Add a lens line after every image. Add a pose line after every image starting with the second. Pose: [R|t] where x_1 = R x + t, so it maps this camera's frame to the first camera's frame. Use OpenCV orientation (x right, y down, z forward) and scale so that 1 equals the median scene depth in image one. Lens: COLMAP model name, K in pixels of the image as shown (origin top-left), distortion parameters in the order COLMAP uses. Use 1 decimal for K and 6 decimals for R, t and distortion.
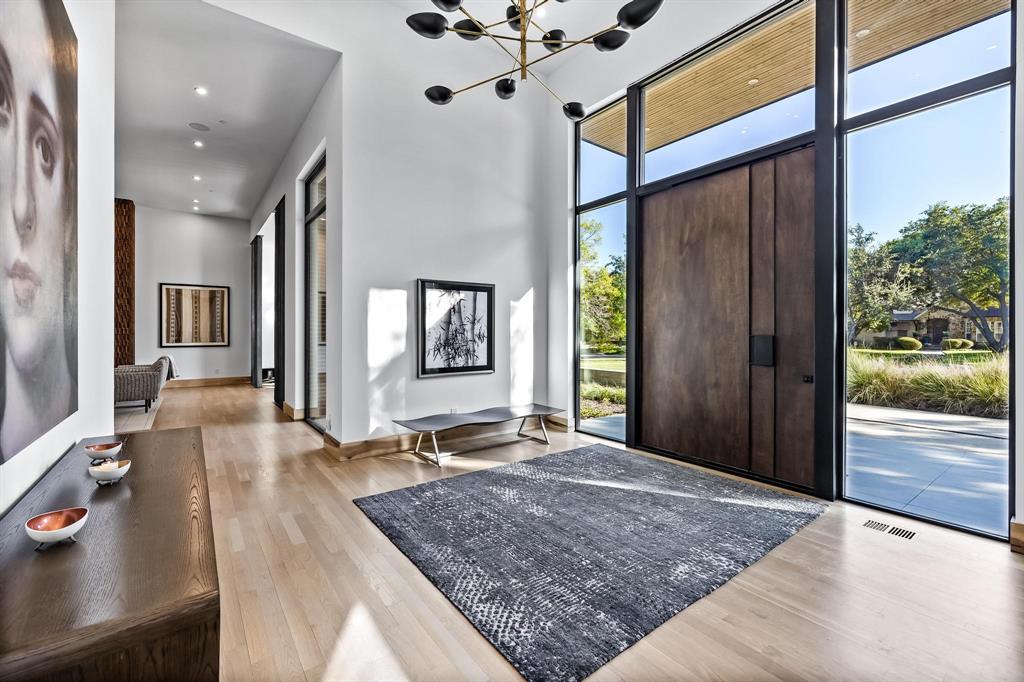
lens RADIAL K [[435.4, 0, 509.9], [0, 435.4, 335.1], [0, 0, 1]] dist [-0.002637, 0.000260]
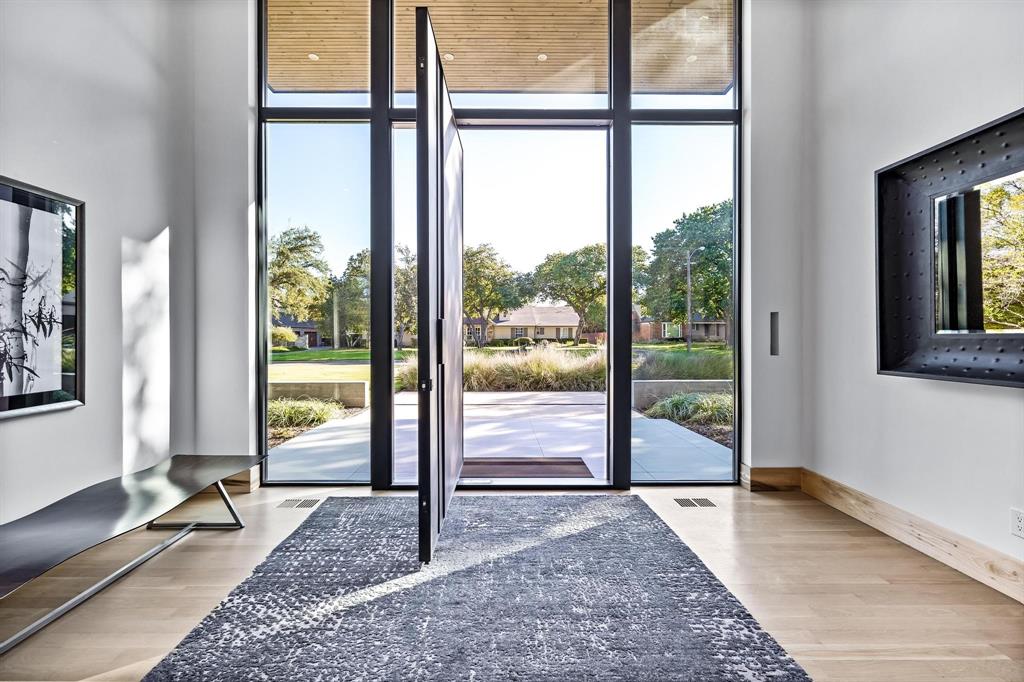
lens RADIAL K [[435.4, 0, 512.7], [0, 435.4, 336.8], [0, 0, 1]] dist [-0.002637, 0.000260]
pose [[0.588276, -0.004611, 0.808647, -0.138151], [0.007214, 0.999974, 0.000454, 0.021491], [-0.808628, 0.005566, 0.588294, 0.411655]]
